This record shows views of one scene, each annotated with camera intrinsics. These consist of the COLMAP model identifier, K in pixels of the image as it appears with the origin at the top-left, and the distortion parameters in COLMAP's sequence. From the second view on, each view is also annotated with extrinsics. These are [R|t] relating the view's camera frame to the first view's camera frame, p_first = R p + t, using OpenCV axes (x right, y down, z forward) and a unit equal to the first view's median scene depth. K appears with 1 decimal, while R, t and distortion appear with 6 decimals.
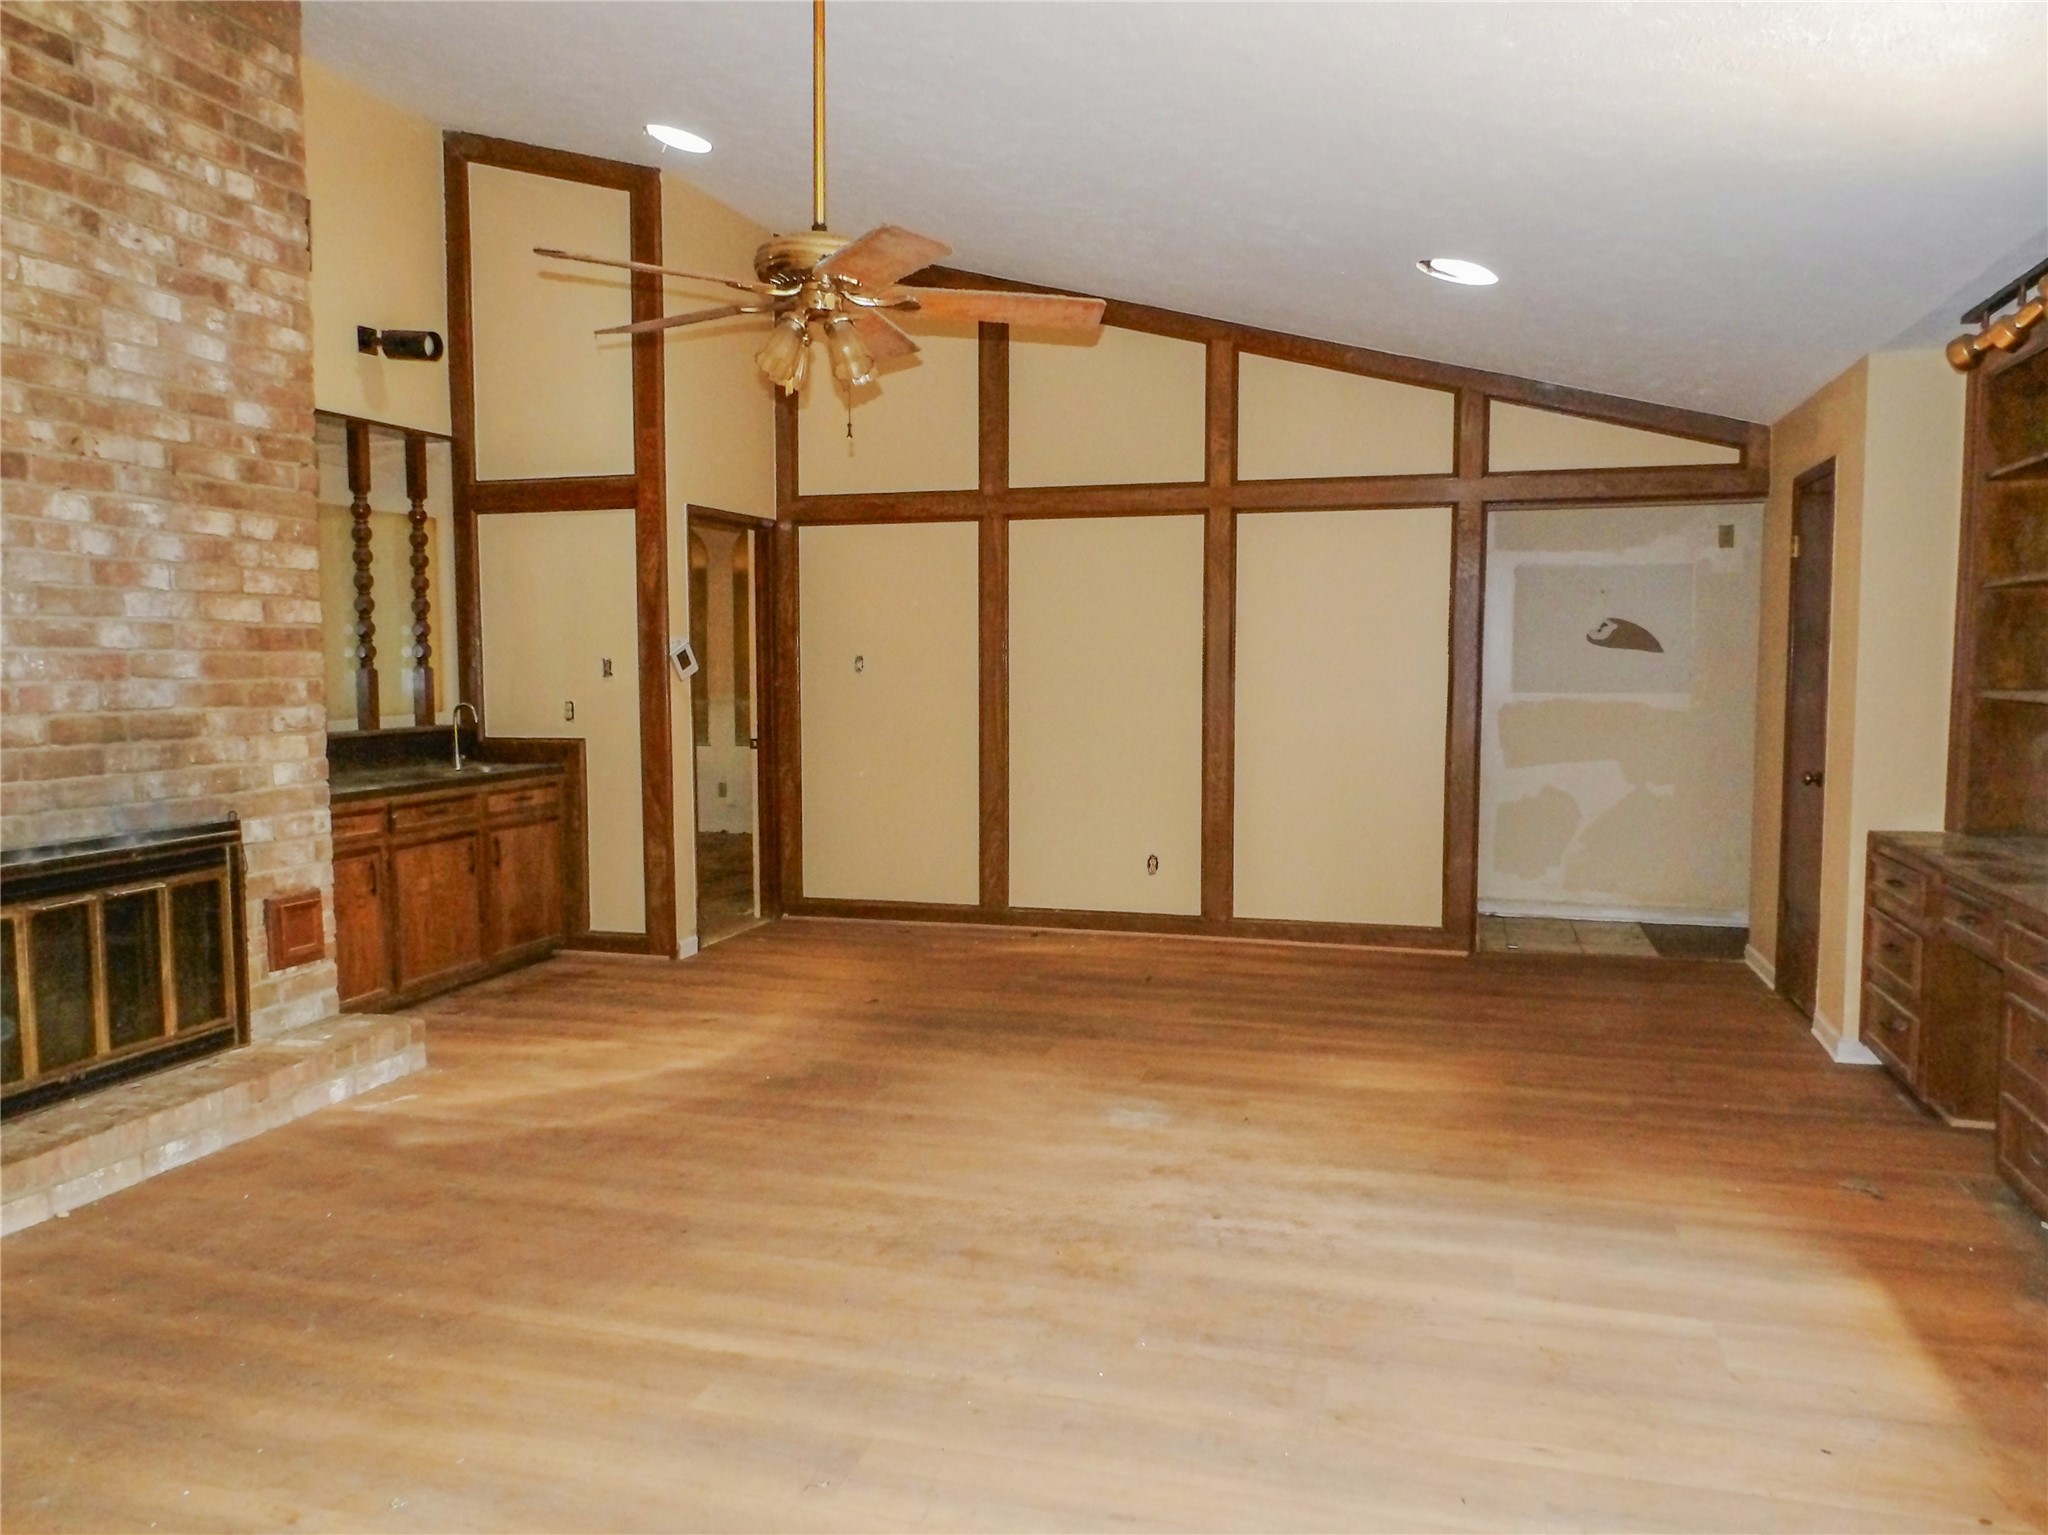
lens RADIAL K [[1498.7, 0, 1024.0], [0, 1498.7, 767.5], [0, 0, 1]] dist [0.003076, 0.024315]
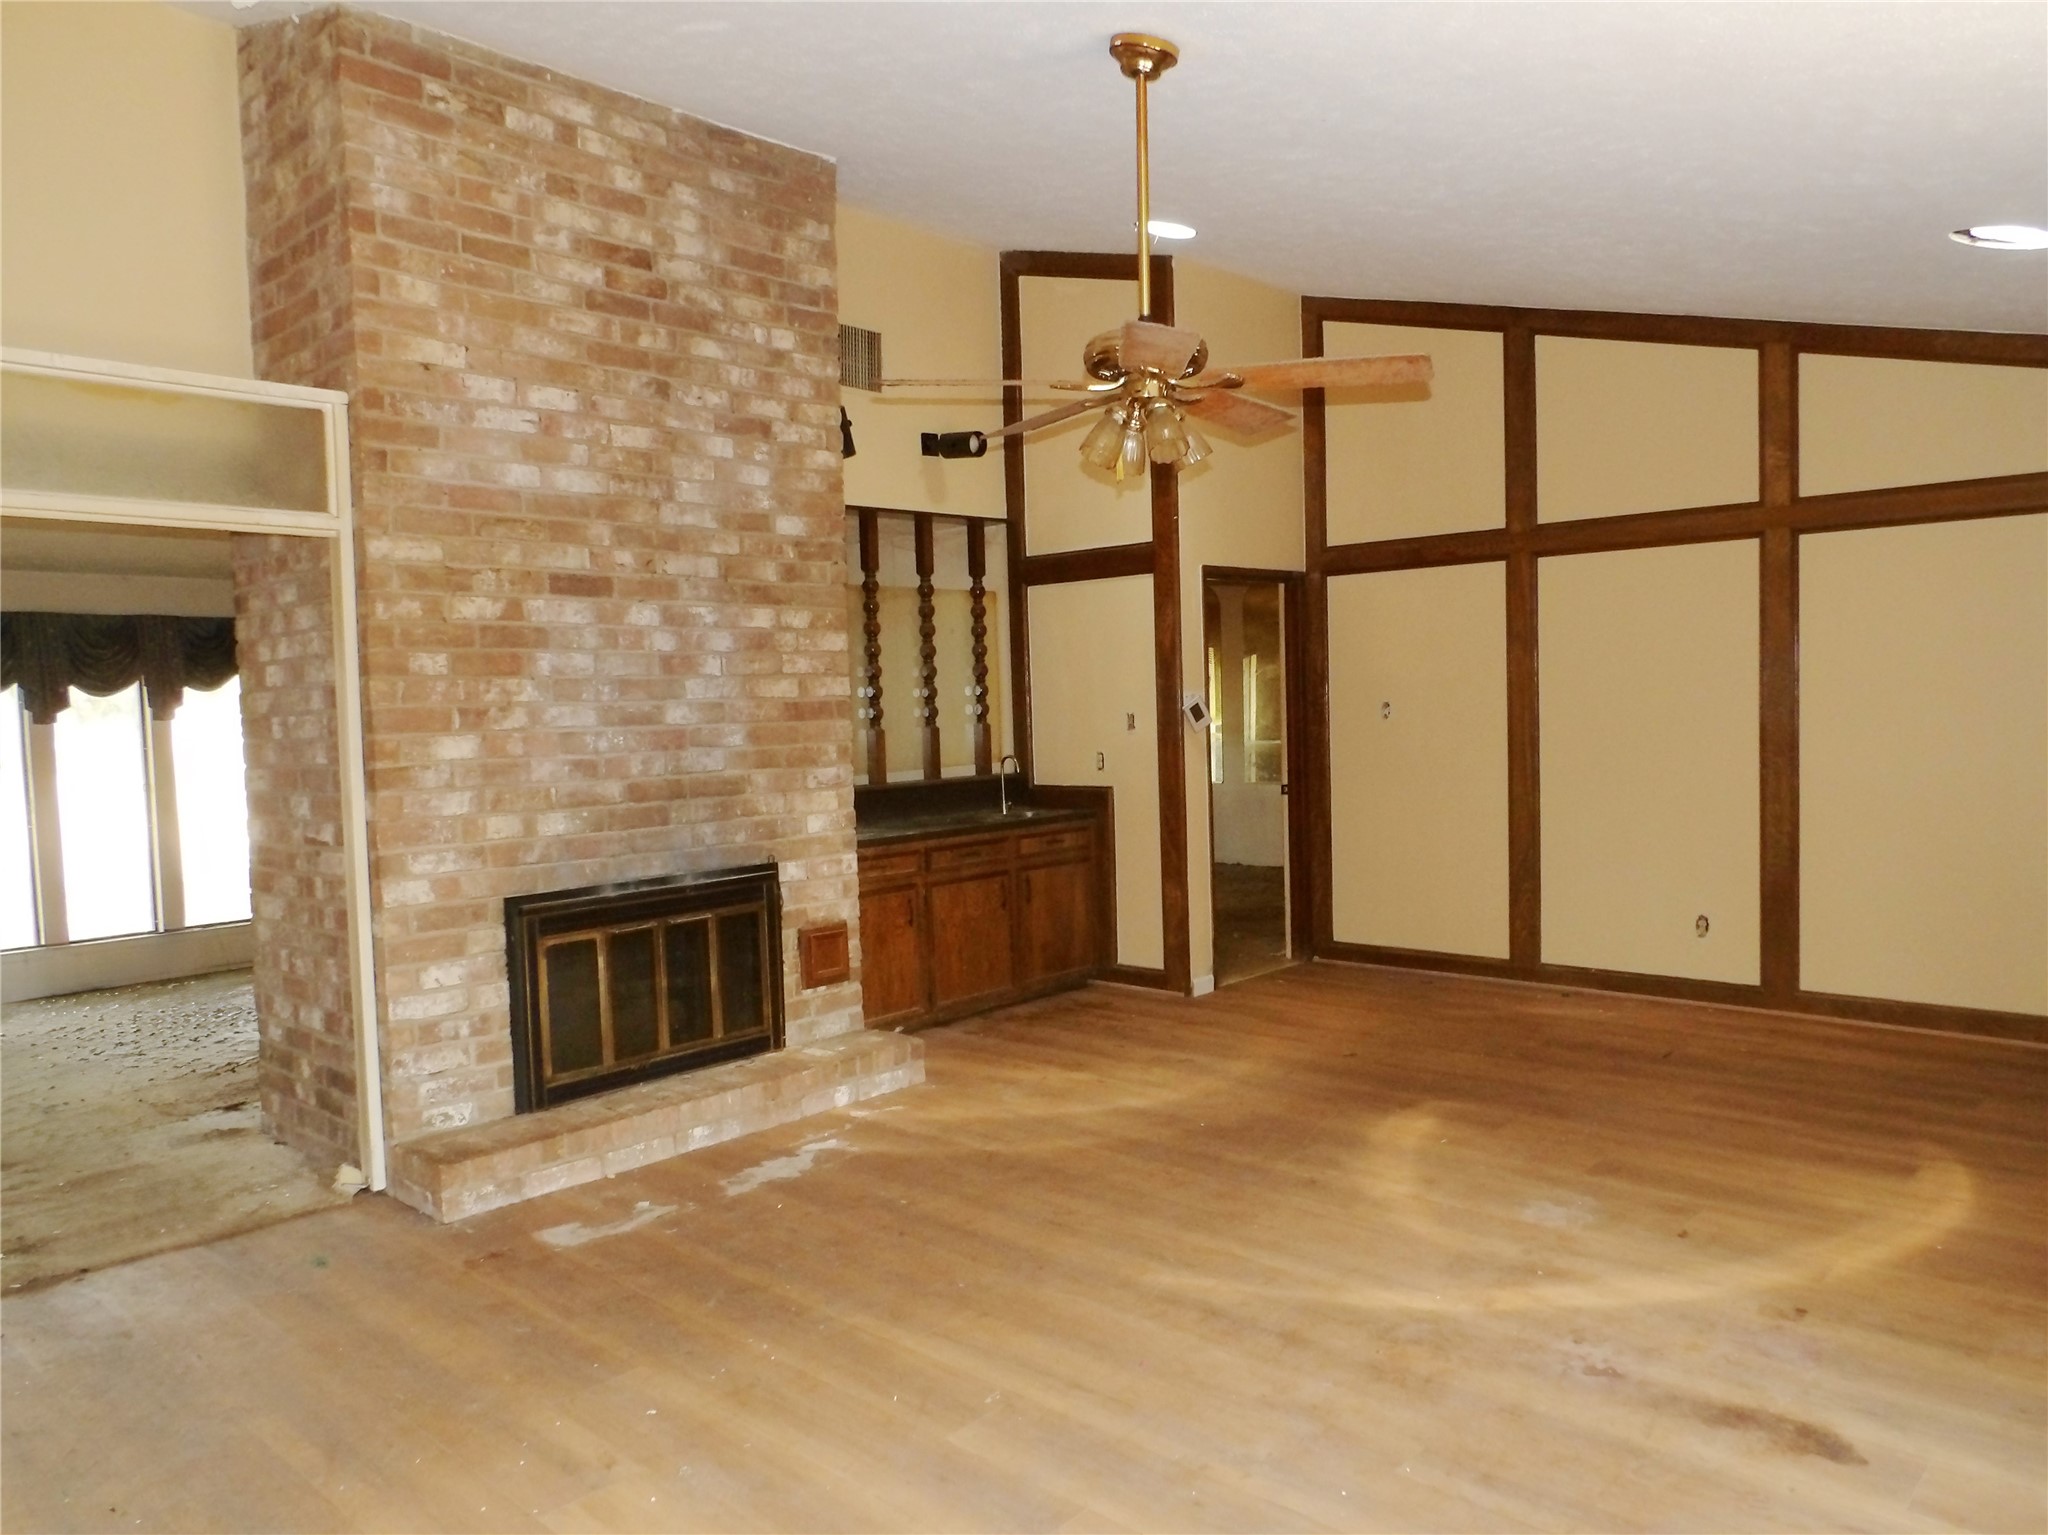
lens RADIAL K [[1444.5, 0, 1024.0], [0, 1444.5, 767.5], [0, 0, 1]] dist [-0.007983, 0.001999]
pose [[0.892920, -0.001817, -0.450211, 0.173496], [-0.005572, 0.999871, -0.015087, -0.024400], [0.450180, 0.015980, 0.892795, 0.053893]]
